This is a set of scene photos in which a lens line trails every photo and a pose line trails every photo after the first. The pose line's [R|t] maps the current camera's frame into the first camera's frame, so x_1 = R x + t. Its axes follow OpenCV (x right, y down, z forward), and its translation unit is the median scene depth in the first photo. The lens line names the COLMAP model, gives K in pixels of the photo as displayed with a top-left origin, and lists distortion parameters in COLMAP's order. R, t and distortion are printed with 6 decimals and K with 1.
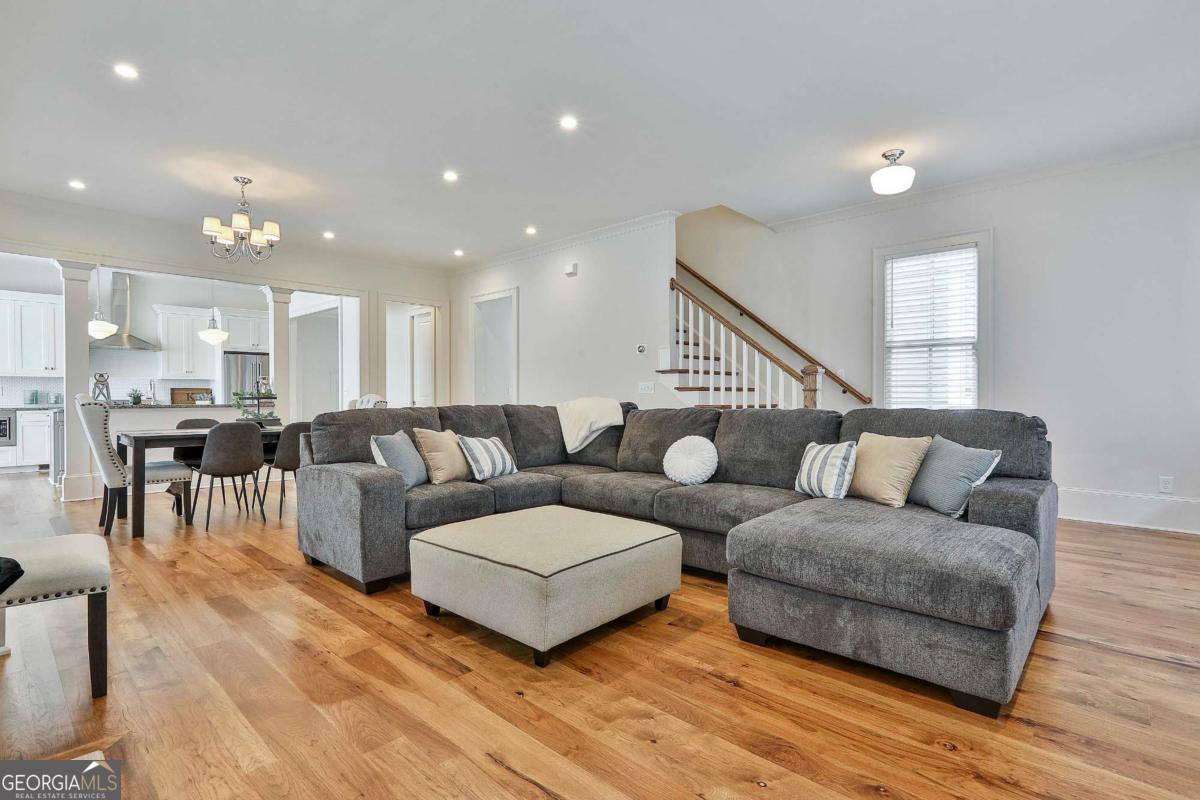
lens RADIAL K [[556.7, 0, 615.1], [0, 556.7, 397.8], [0, 0, 1]] dist [0.016850, 0.000209]
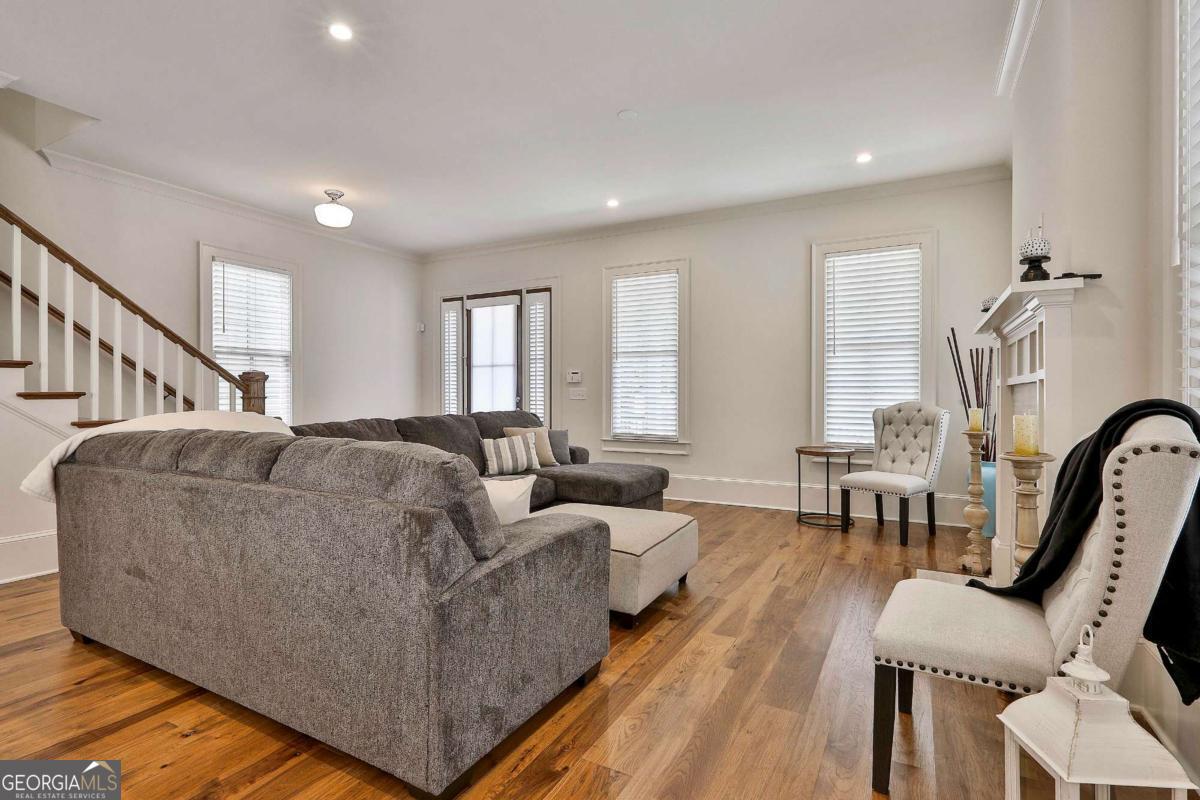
lens RADIAL K [[578.9, 0, 603.7], [0, 578.9, 393.8], [0, 0, 1]] dist [0.002732, 0.000277]
pose [[-0.227001, 0.006310, 0.973874, -0.644166], [0.014864, 0.999885, -0.003014, -0.008282], [-0.973781, 0.013791, -0.227069, 0.628560]]
